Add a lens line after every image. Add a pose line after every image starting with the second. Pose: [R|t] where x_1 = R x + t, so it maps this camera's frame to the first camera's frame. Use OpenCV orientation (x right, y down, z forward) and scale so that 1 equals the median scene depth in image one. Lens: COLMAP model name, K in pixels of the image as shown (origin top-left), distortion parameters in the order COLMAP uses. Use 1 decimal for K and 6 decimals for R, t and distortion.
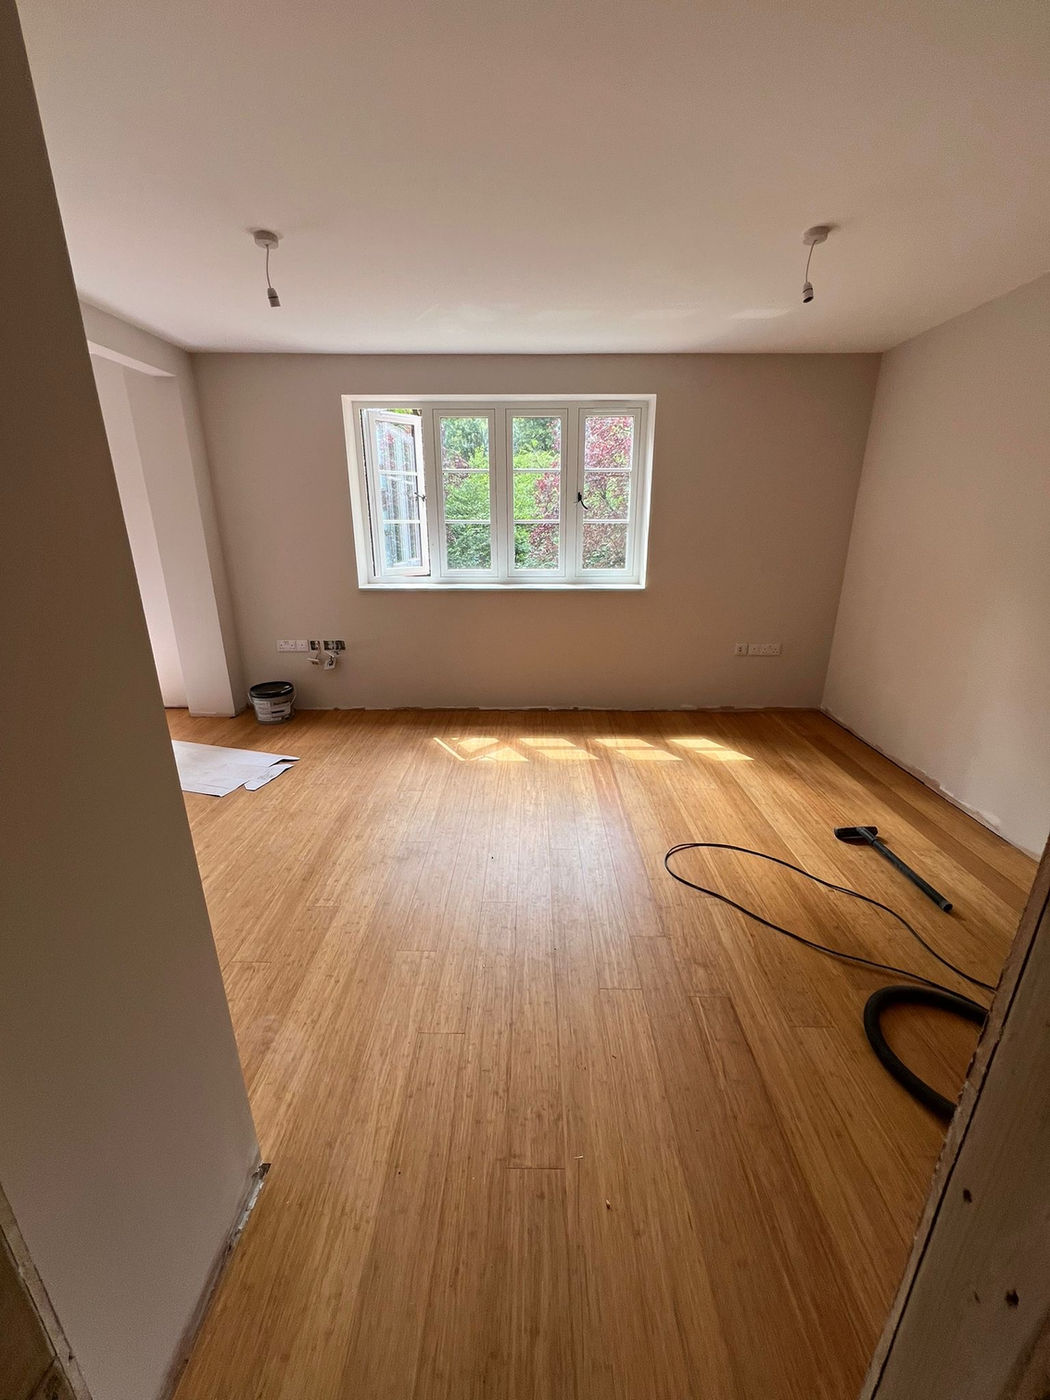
lens RADIAL K [[556.7, 0, 525.5], [0, 556.7, 697.4], [0, 0, 1]] dist [-0.000804, -0.000997]
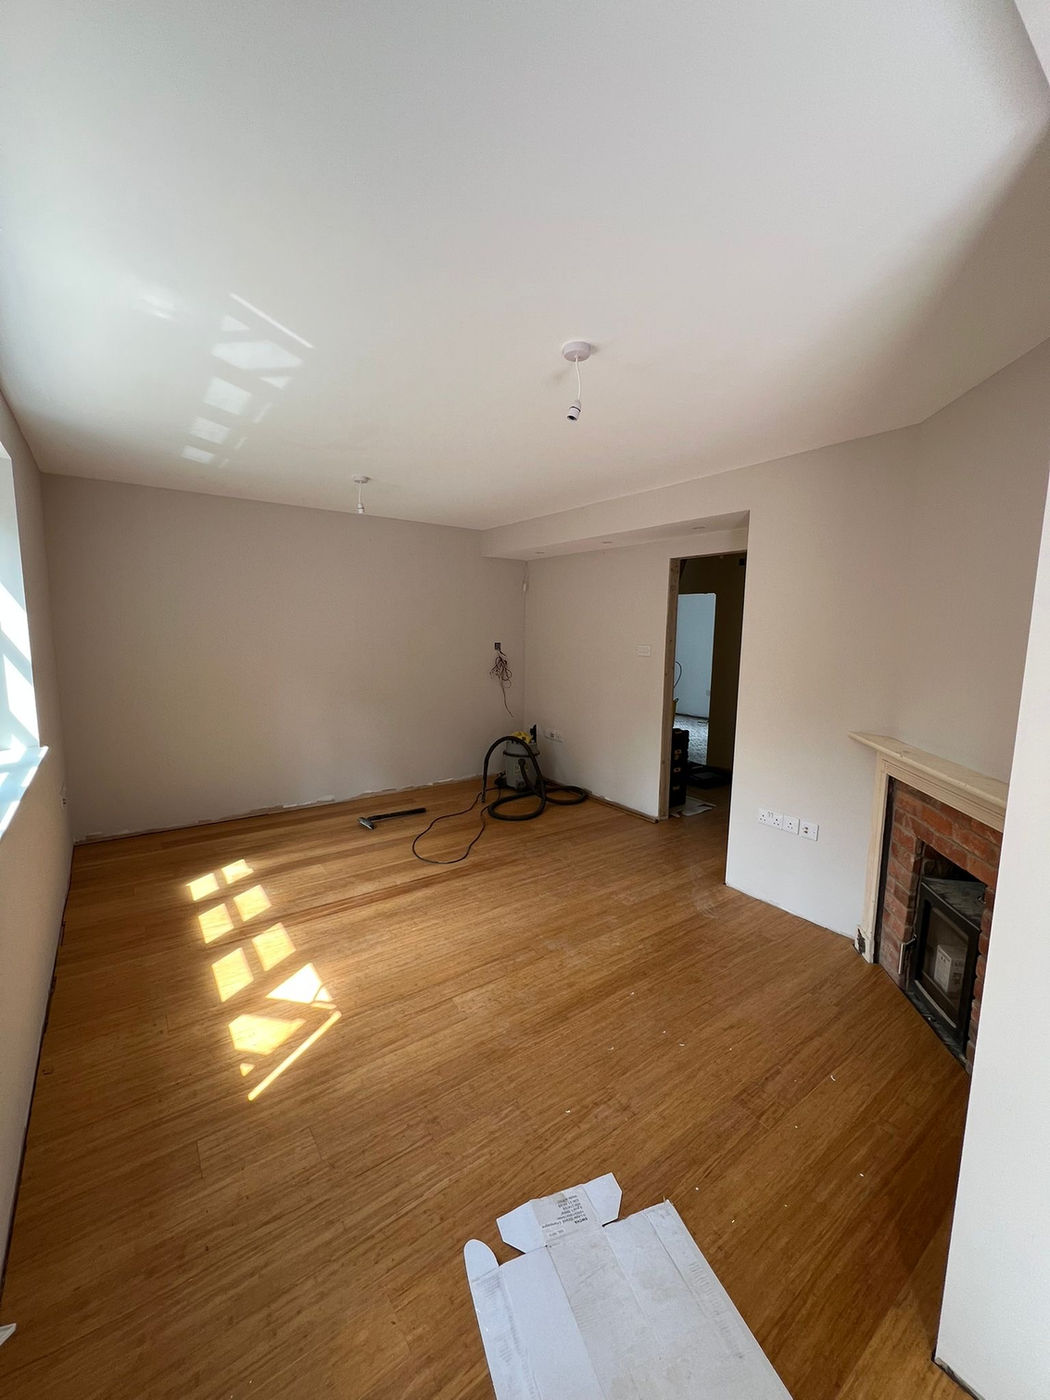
lens RADIAL K [[556.7, 0, 527.5], [0, 556.7, 699.6], [0, 0, 1]] dist [-0.000804, -0.000997]
pose [[-0.598066, -0.115303, 0.793109, -0.703834], [0.230031, 0.923263, 0.307687, -0.364185], [-0.767725, 0.366457, -0.525649, 1.033270]]
